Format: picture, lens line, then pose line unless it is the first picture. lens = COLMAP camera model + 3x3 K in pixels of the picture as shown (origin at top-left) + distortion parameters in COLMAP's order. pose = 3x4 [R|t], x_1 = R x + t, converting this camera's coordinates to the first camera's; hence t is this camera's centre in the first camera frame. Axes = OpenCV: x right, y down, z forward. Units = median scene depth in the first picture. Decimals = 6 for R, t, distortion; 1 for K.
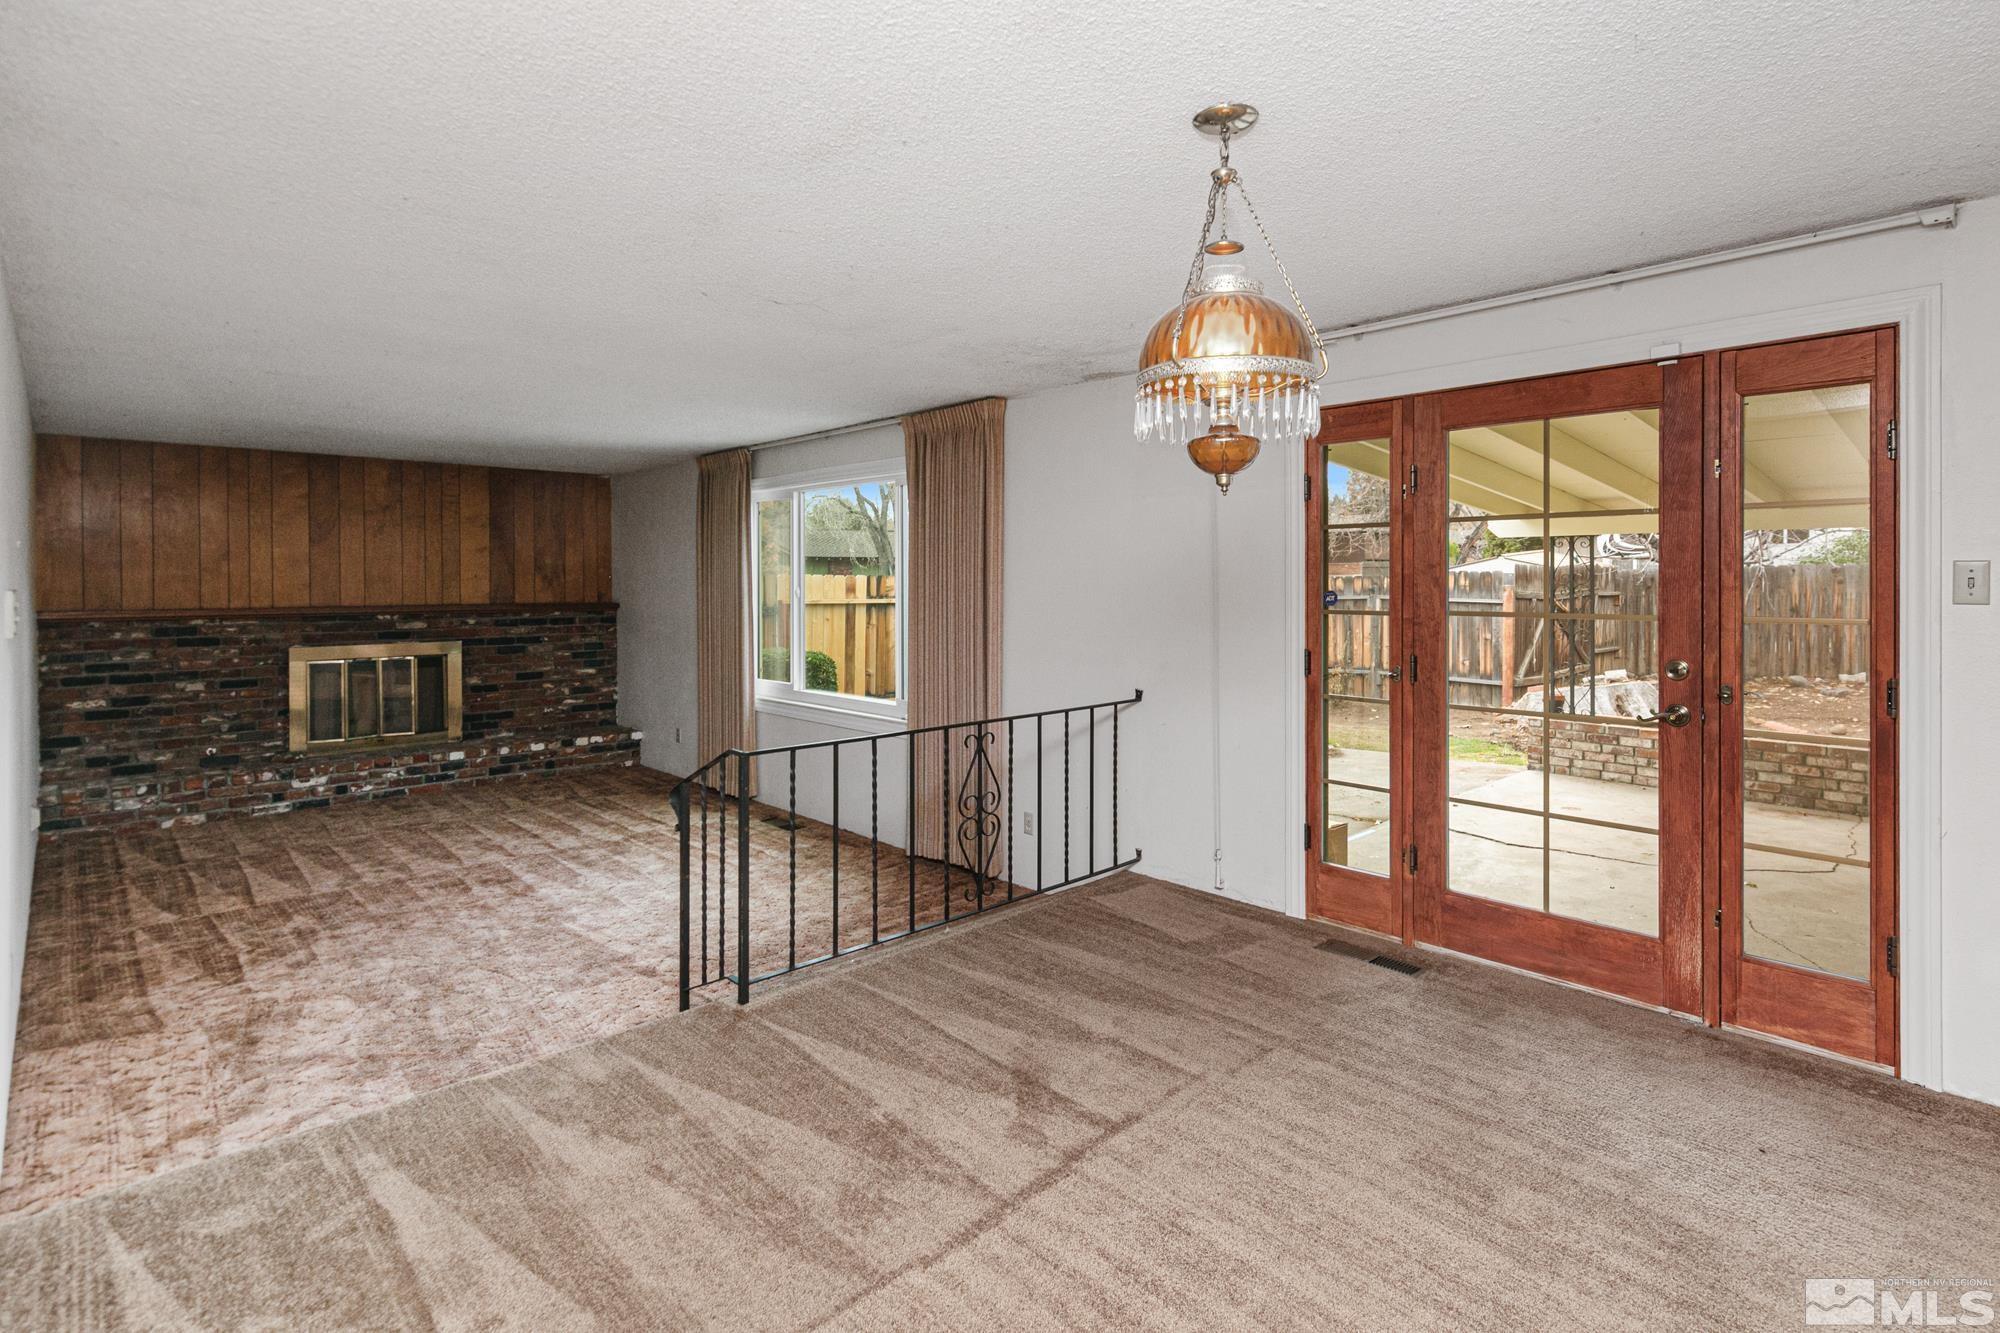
lens RADIAL K [[986.0, 0, 1011.9], [0, 986.0, 587.0], [0, 0, 1]] dist [0.002604, -0.000953]
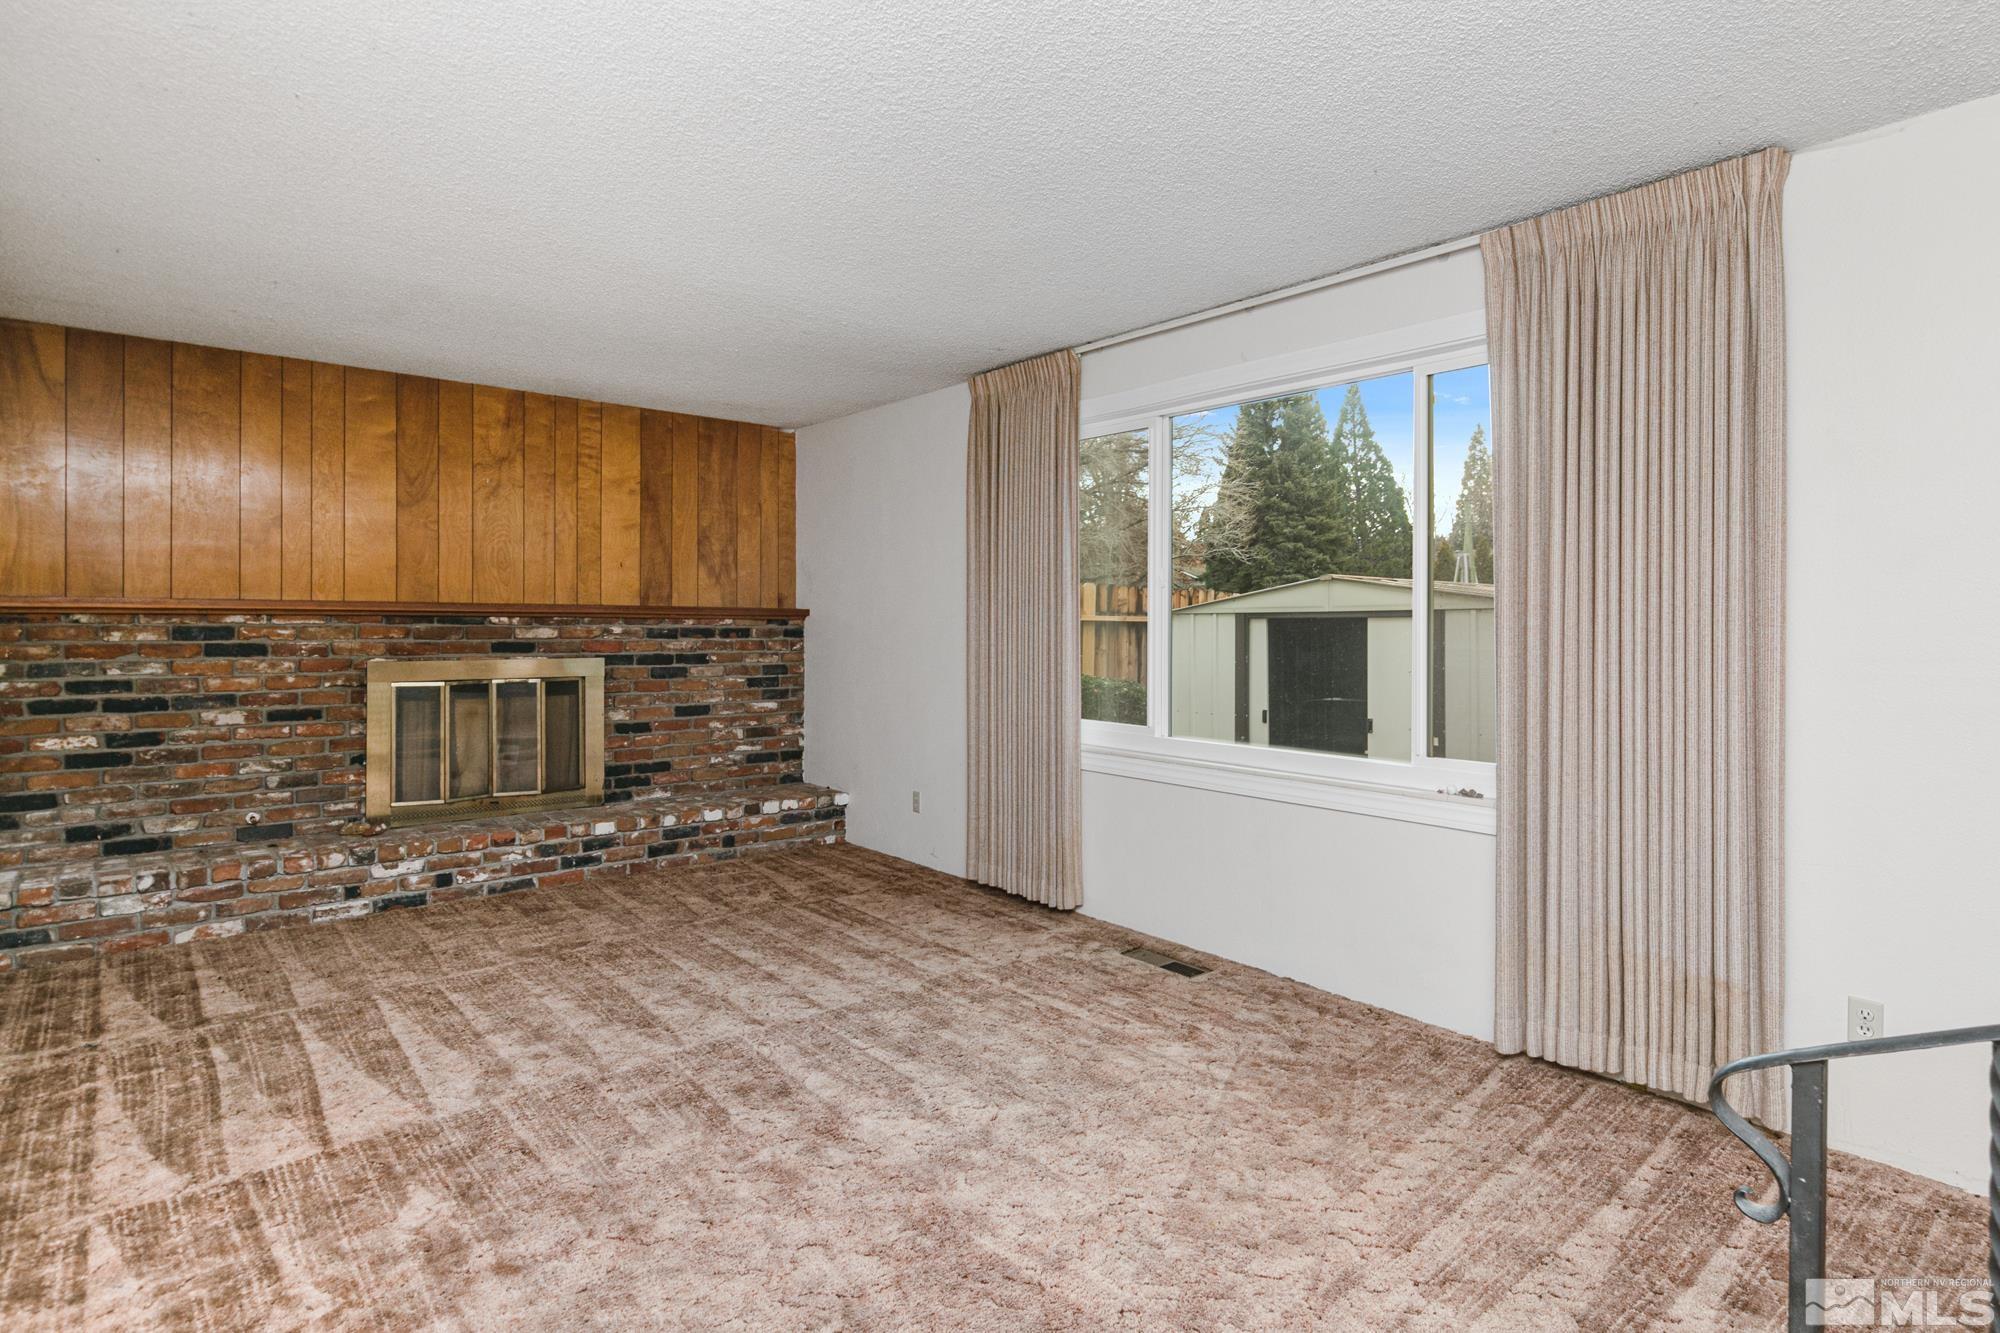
lens RADIAL K [[1052.7, 0, 1004.9], [0, 1052.7, 622.7], [0, 0, 1]] dist [0.002589, 0.000836]
pose [[0.997926, 0.007925, -0.063883, -0.252585], [-0.008276, 0.999952, -0.005237, 0.034479], [0.063838, 0.005755, 0.997944, 0.311904]]
